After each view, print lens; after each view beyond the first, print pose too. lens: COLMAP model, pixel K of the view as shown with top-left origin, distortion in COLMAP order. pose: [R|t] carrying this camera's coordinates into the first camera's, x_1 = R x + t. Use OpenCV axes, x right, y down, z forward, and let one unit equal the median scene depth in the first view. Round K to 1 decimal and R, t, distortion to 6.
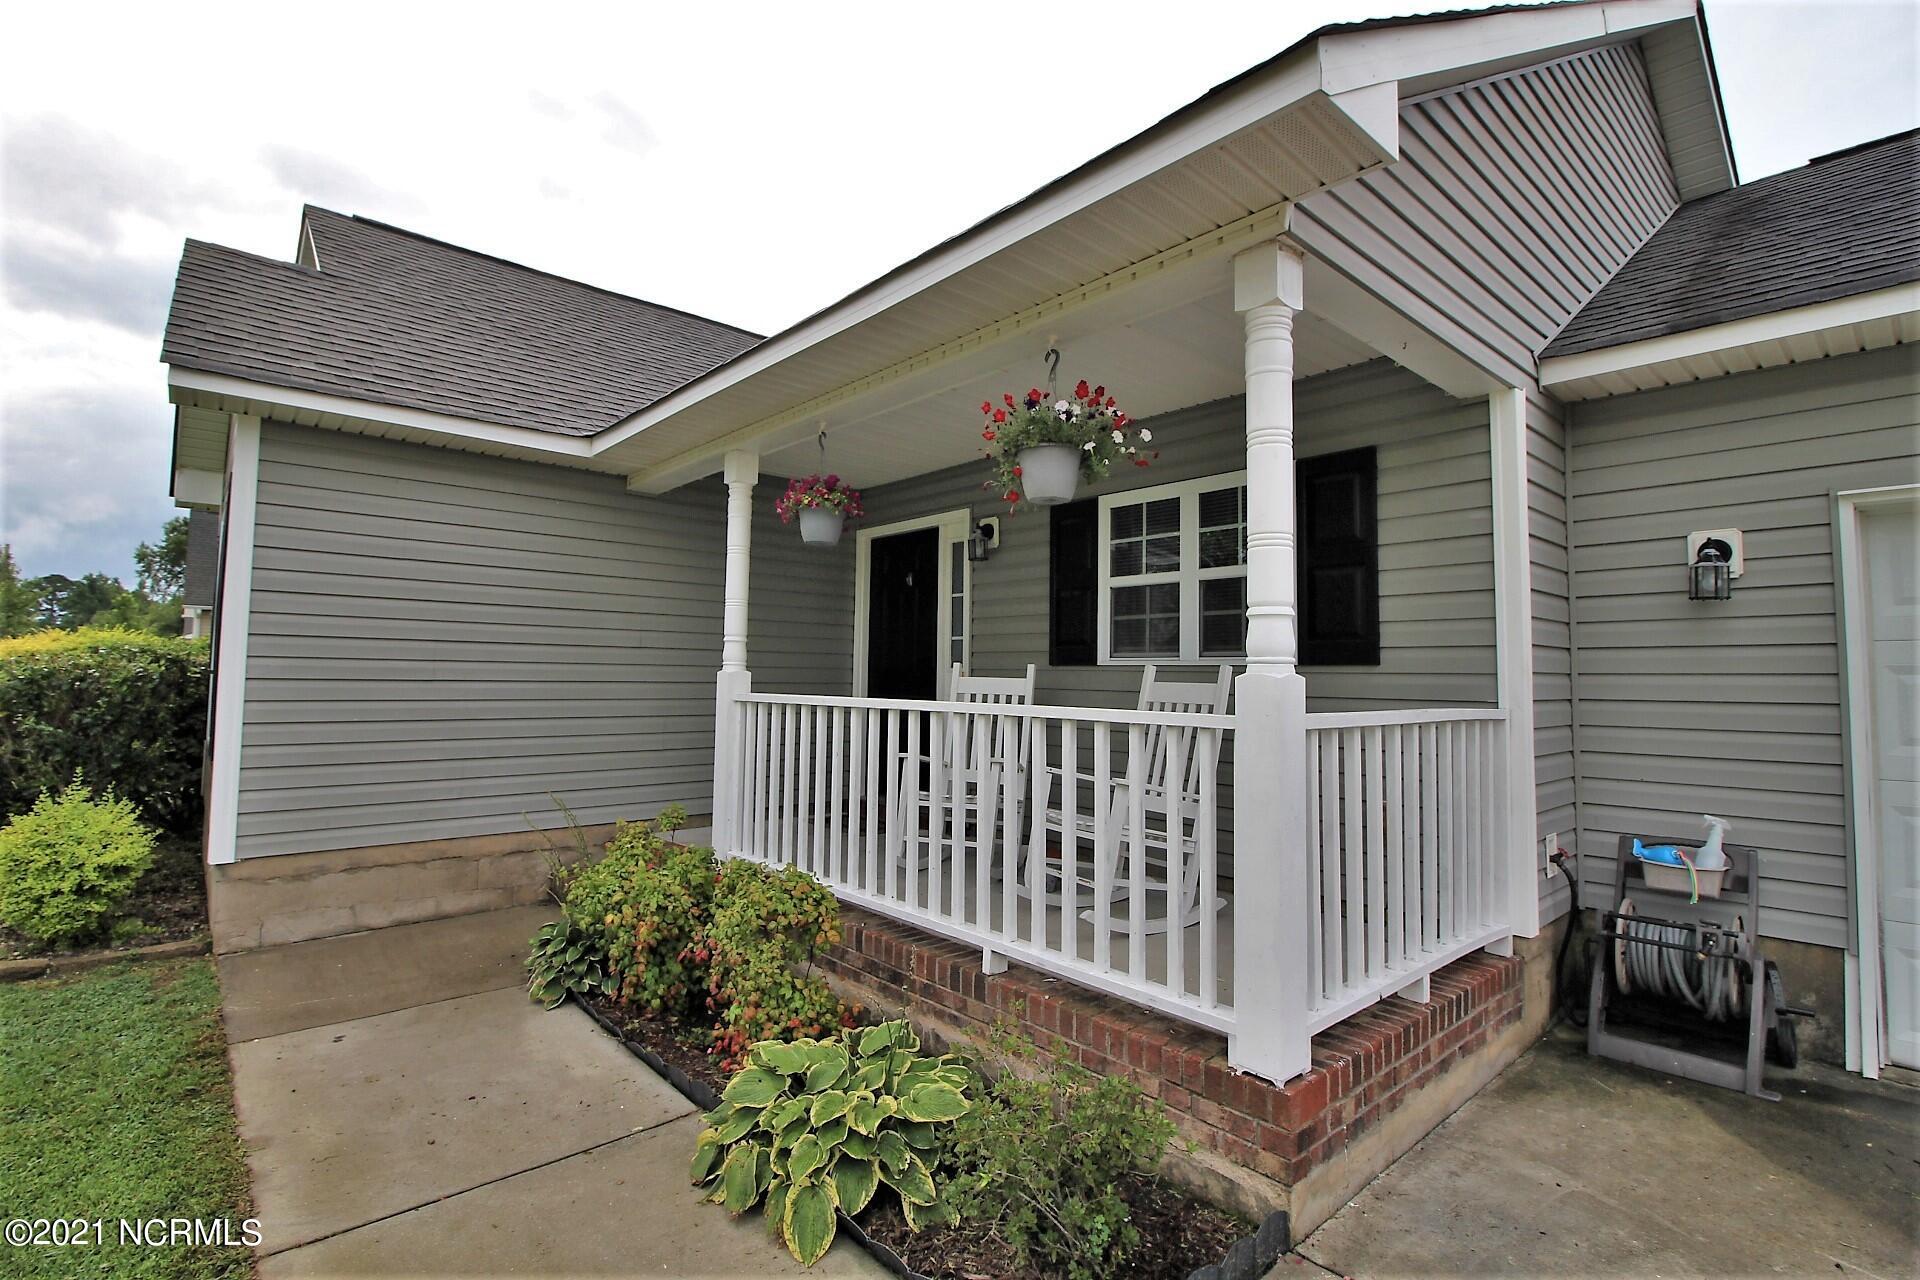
lens RADIAL K [[889.3, 0, 959.3], [0, 889.3, 624.3], [0, 0, 1]] dist [-0.016288, -0.001698]
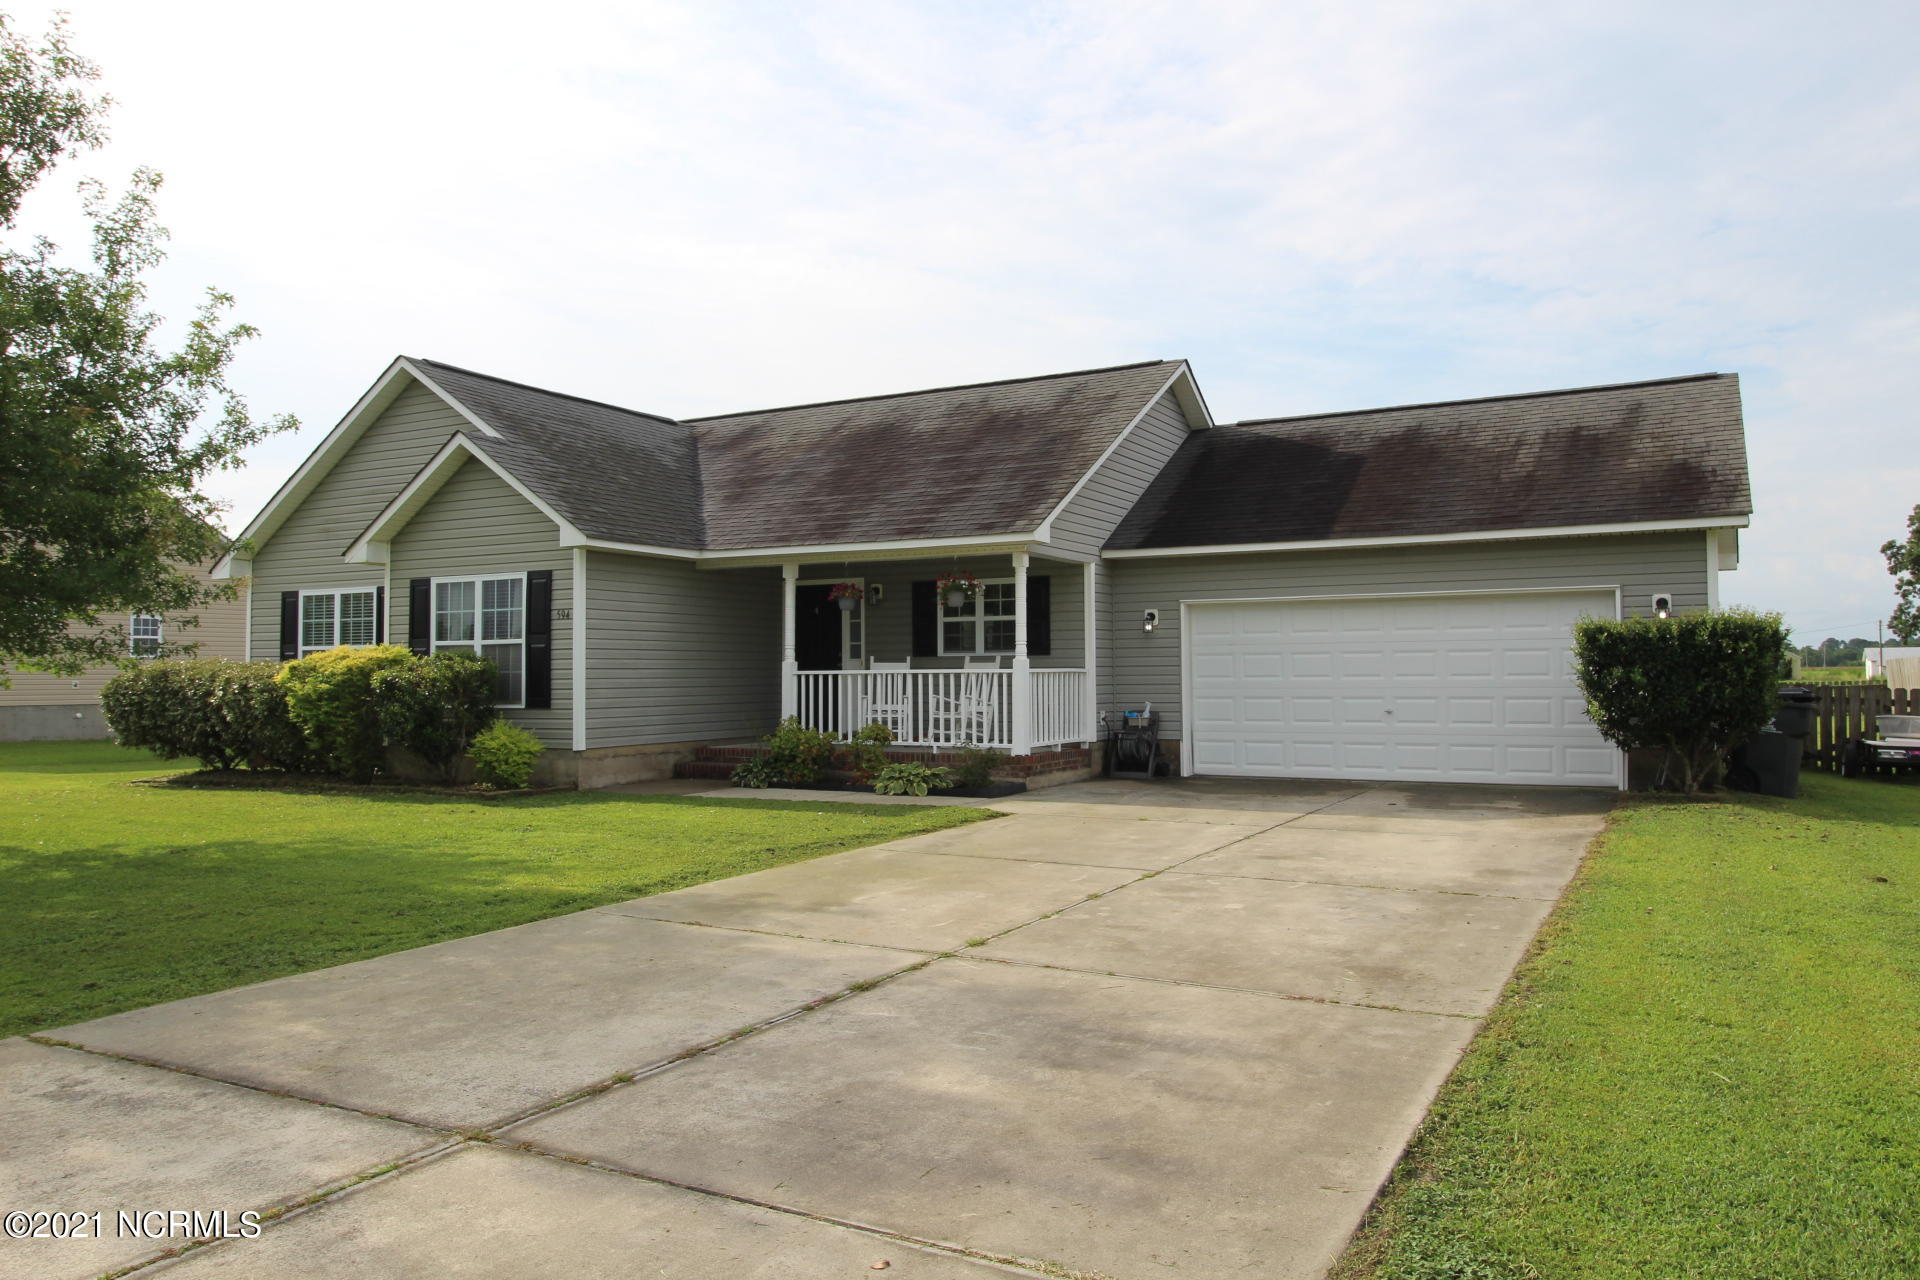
lens RADIAL K [[1391.6, 0, 962.0], [0, 1391.6, 627.8], [0, 0, 1]] dist [0.006127, -0.003659]
pose [[0.936738, -0.008061, 0.349939, -1.253909], [-0.002383, 0.999565, 0.029405, -0.159305], [-0.350023, -0.028379, 0.936311, -2.857432]]
